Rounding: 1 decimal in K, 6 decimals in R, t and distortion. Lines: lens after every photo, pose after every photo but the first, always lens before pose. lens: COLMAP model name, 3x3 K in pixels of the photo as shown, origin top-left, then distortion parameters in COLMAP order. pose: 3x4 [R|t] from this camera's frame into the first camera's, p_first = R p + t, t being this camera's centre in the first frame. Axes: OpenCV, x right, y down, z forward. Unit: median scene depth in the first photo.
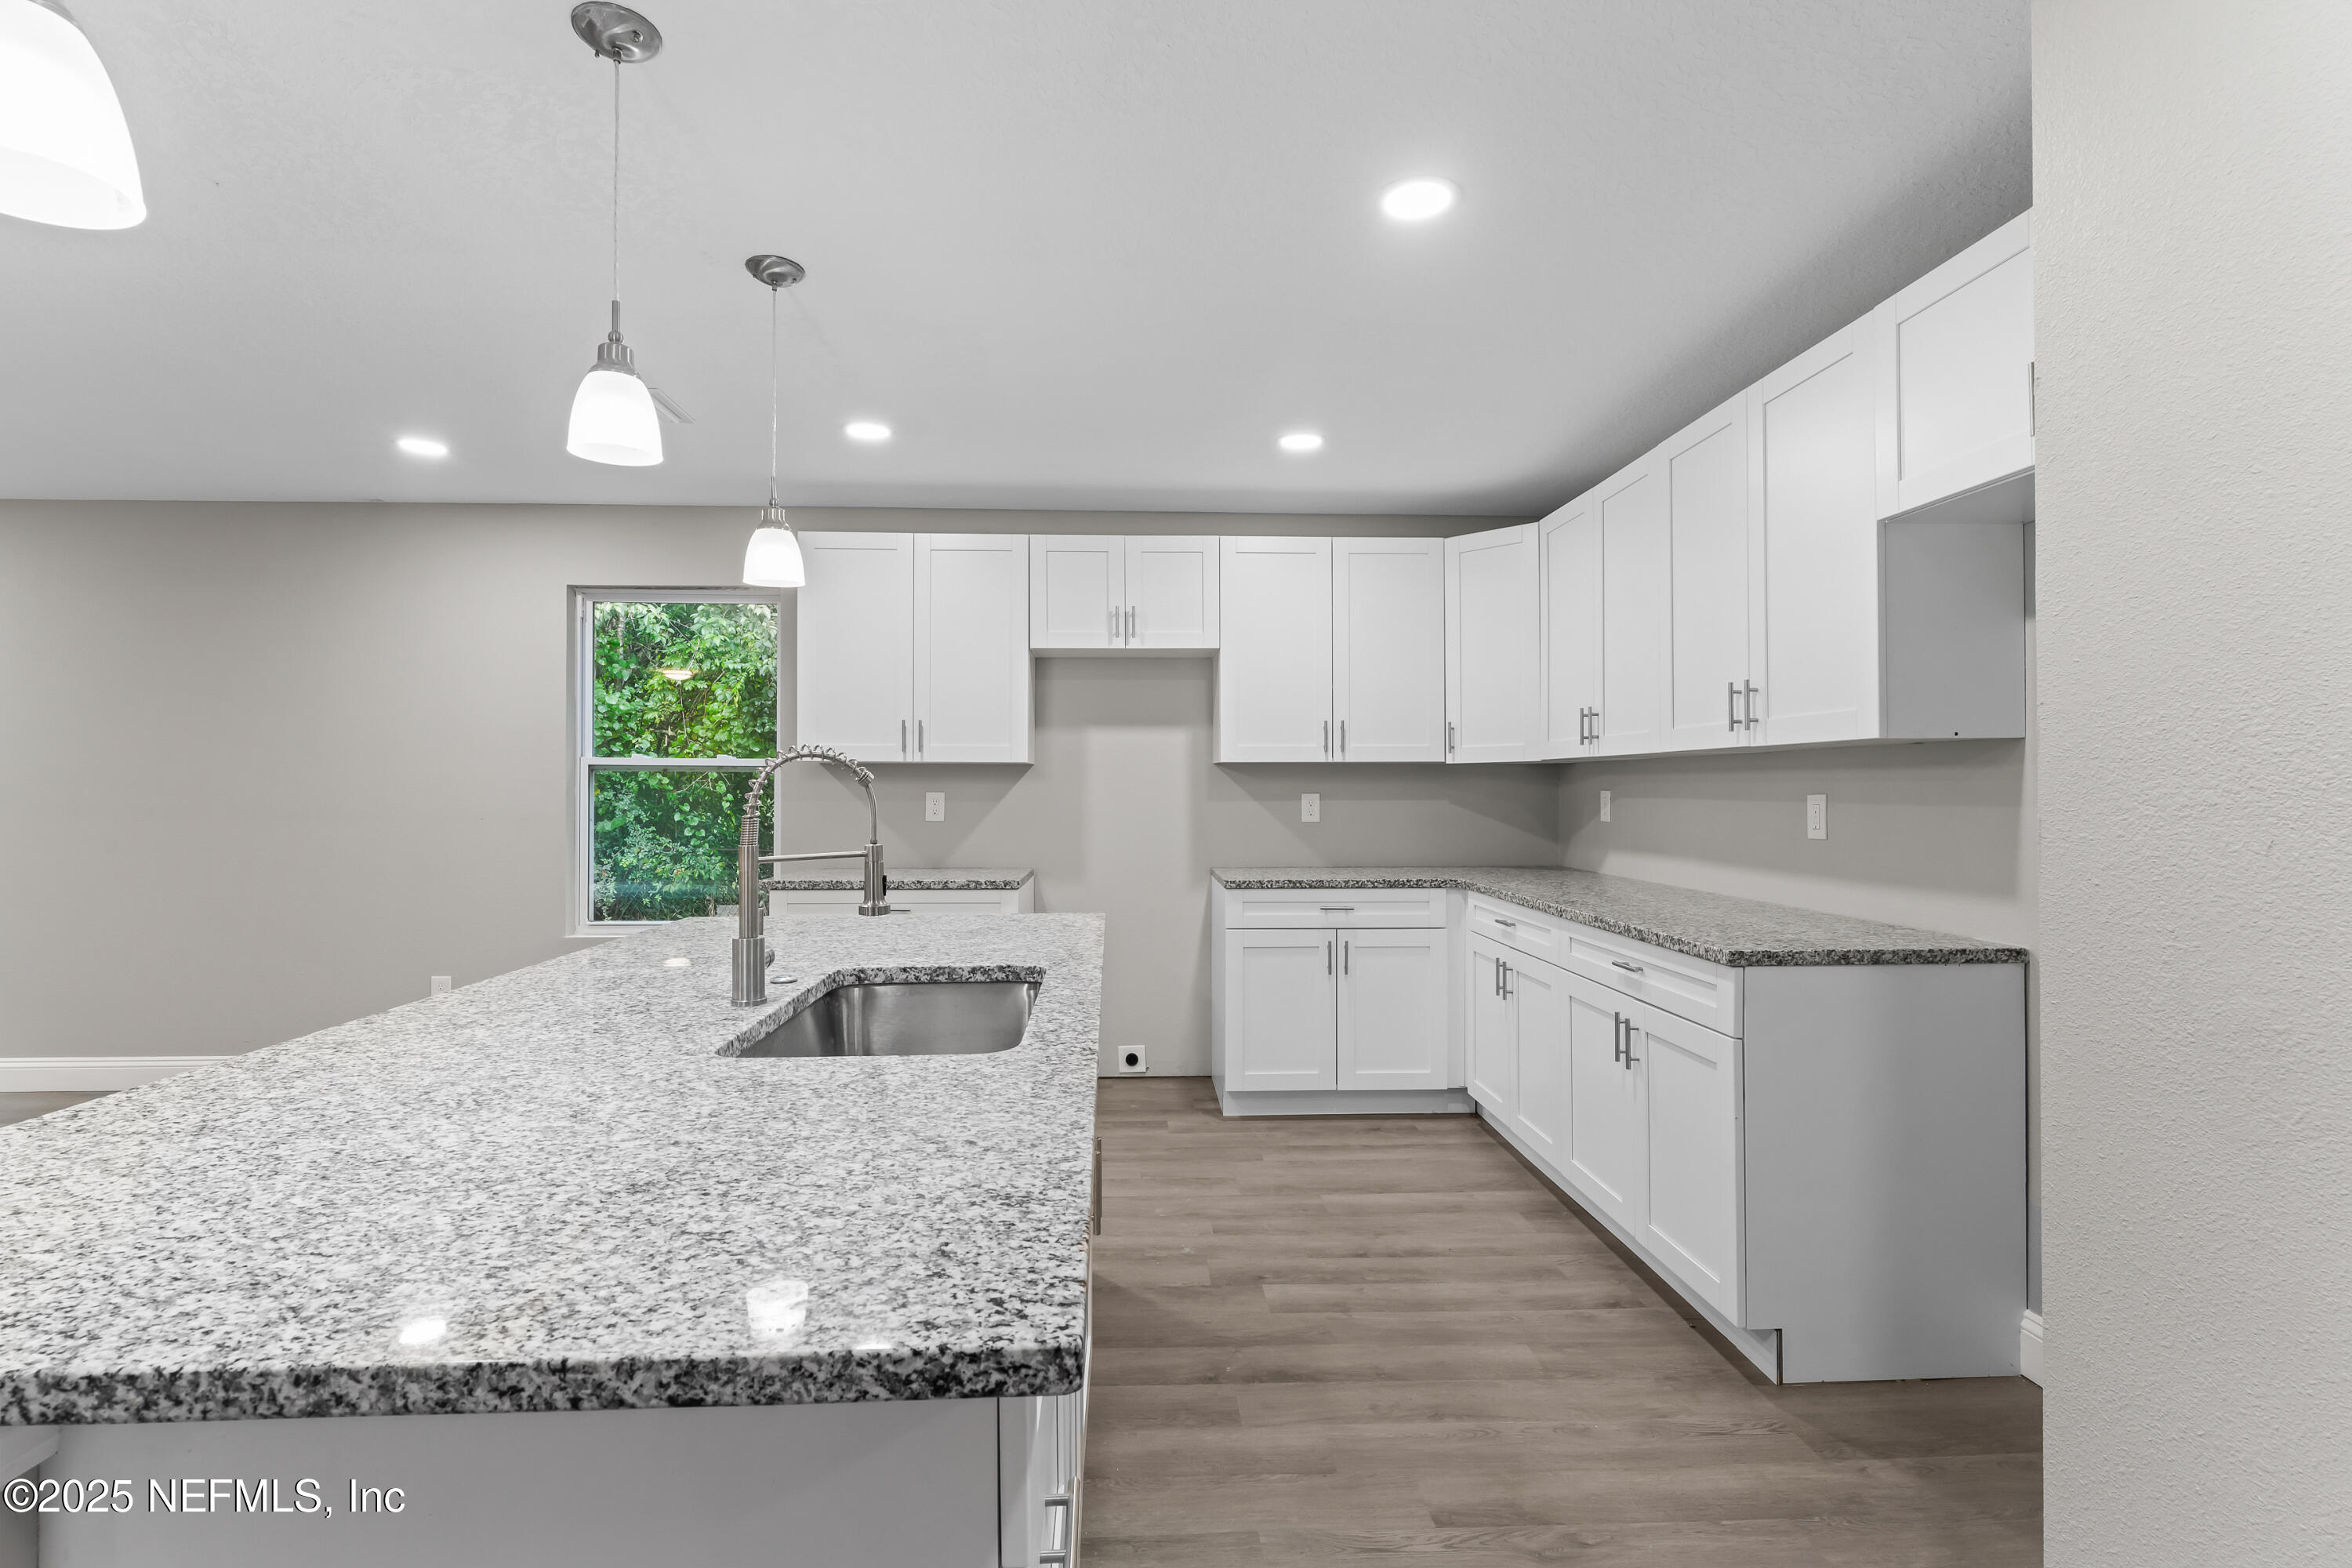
lens RADIAL K [[1077.5, 0, 1171.4], [0, 1077.5, 773.5], [0, 0, 1]] dist [-0.003064, -0.000614]
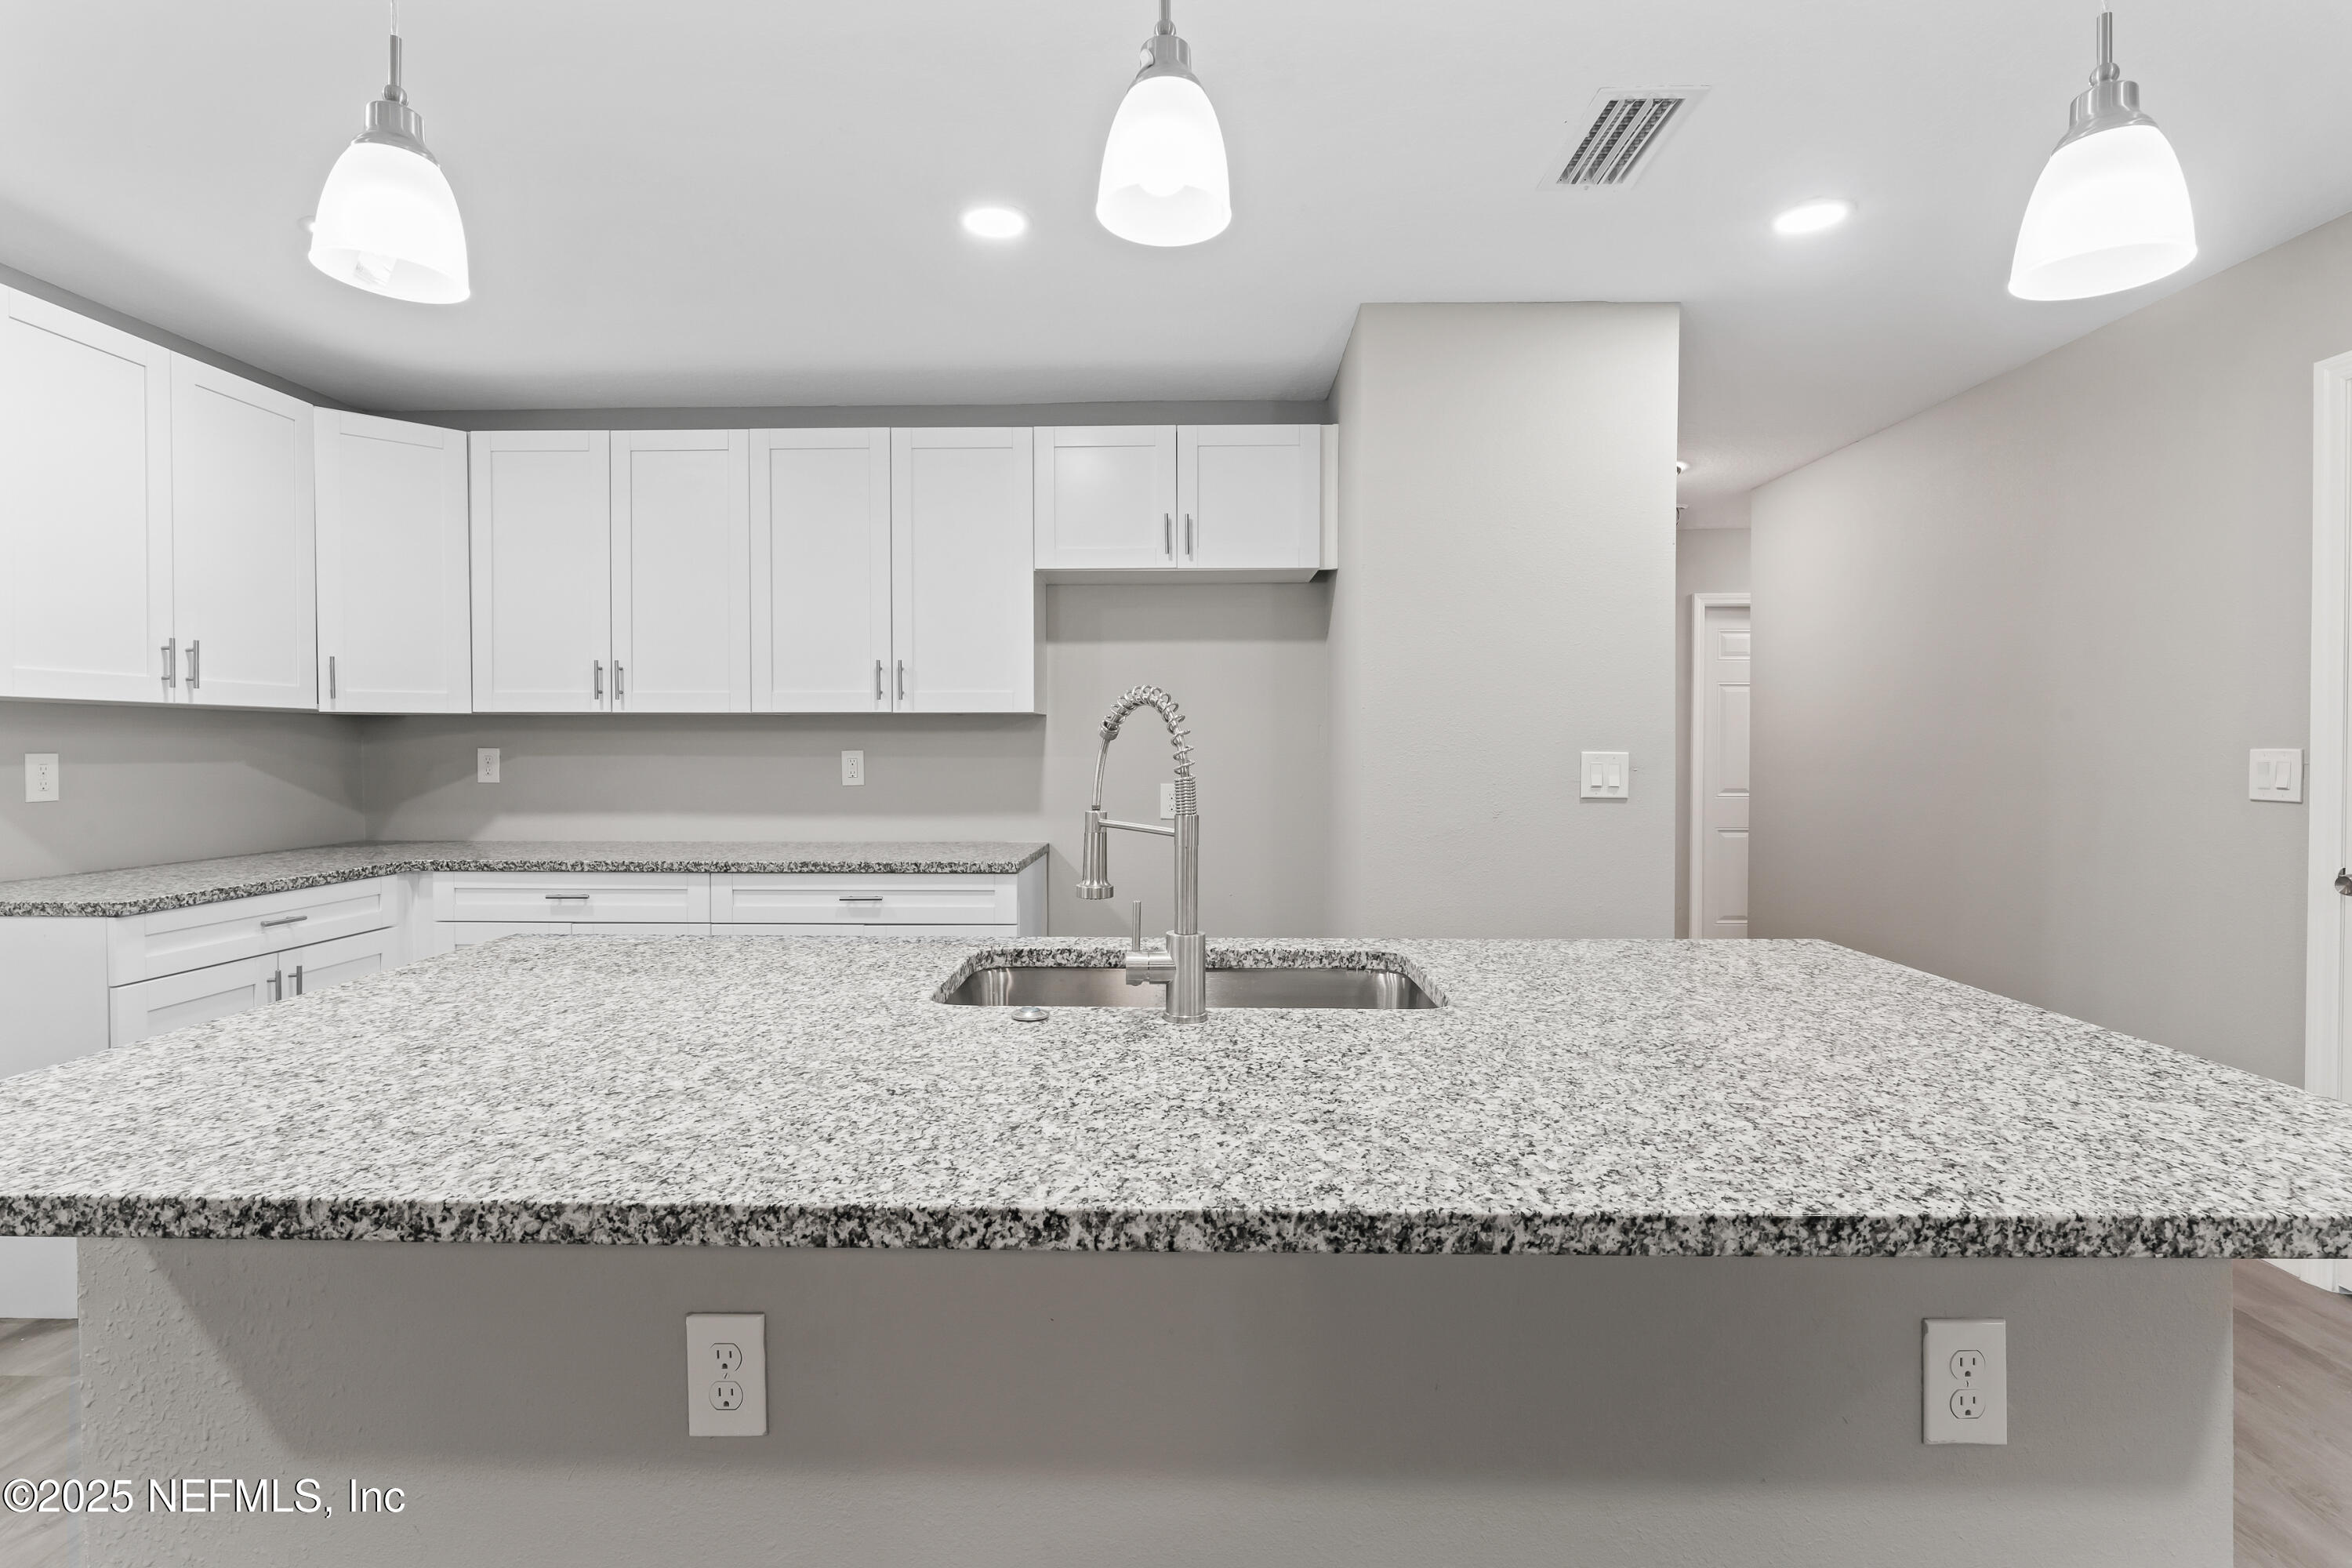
lens RADIAL K [[1077.5, 0, 1171.4], [0, 1077.5, 773.5], [0, 0, 1]] dist [-0.003064, -0.000614]
pose [[0.081381, -0.022751, 0.996423, -0.474682], [-0.014253, 0.999611, 0.023988, 0.007891], [-0.996581, -0.016154, 0.081025, 0.388121]]
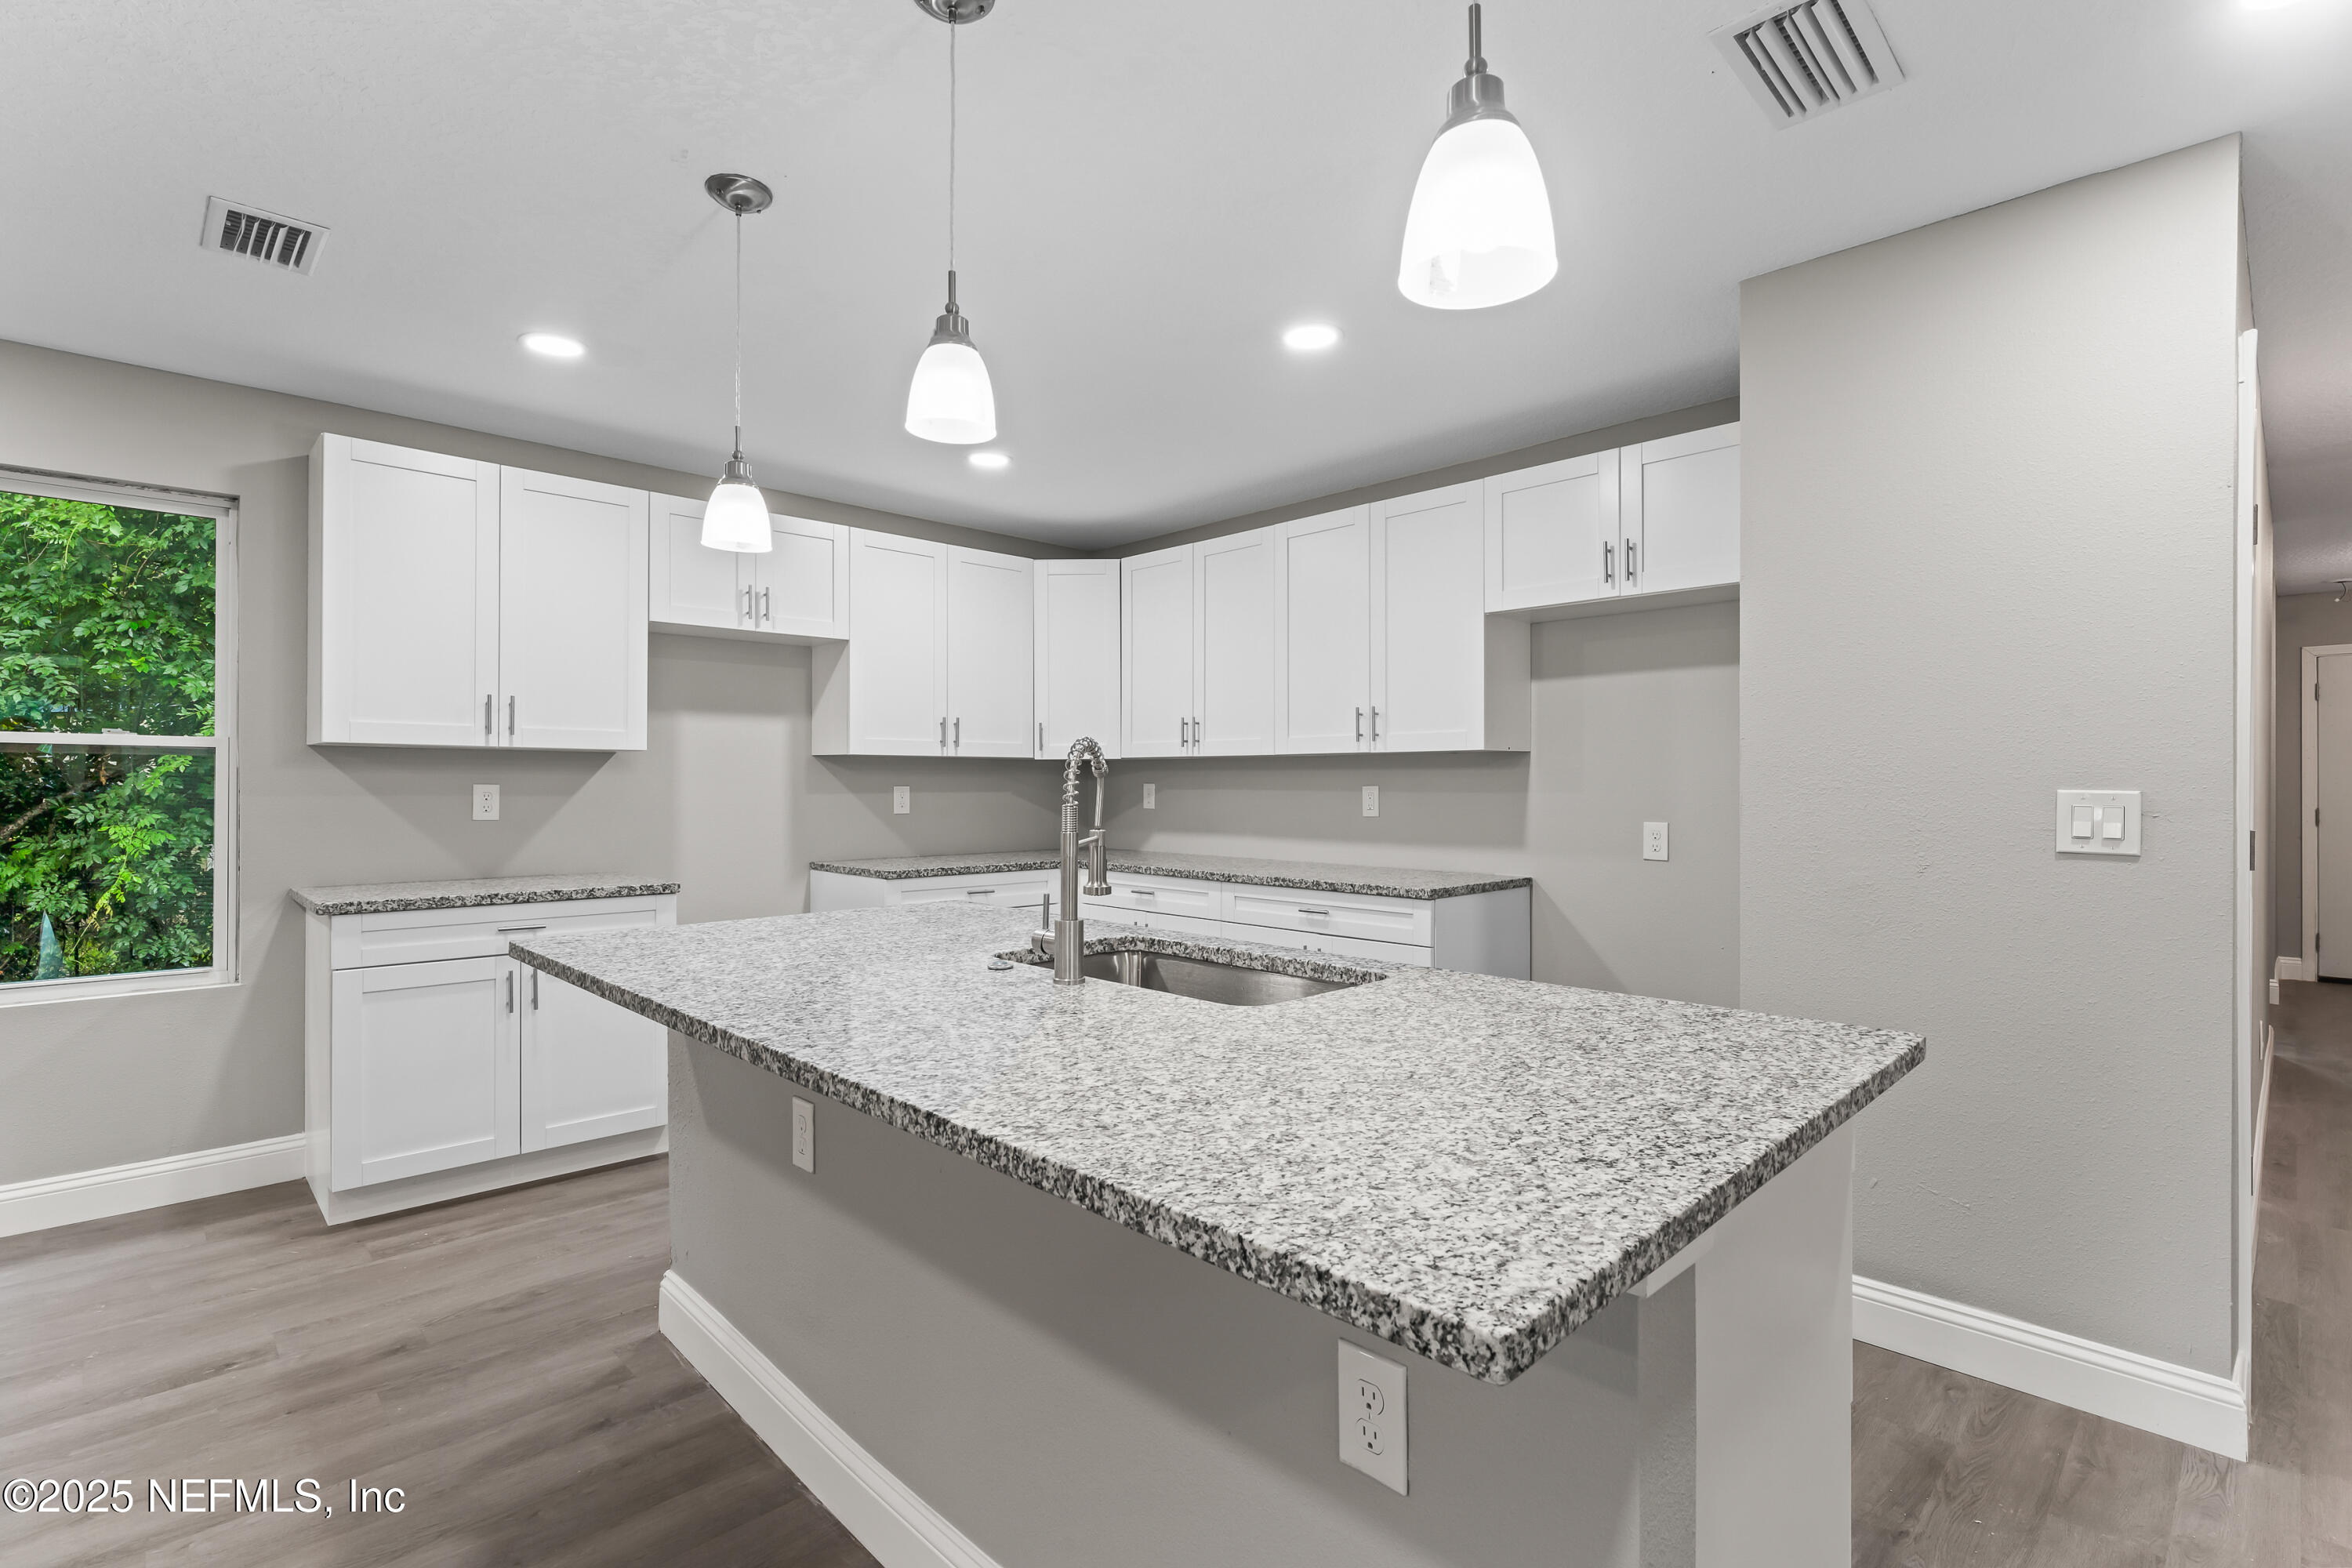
lens RADIAL K [[1077.5, 0, 1171.4], [0, 1077.5, 773.5], [0, 0, 1]] dist [-0.003064, -0.000614]
pose [[0.754593, 0.007464, 0.656150, -0.412521], [-0.010885, 0.999940, 0.001143, 0.002944], [-0.656102, -0.008005, 0.754629, 0.057811]]
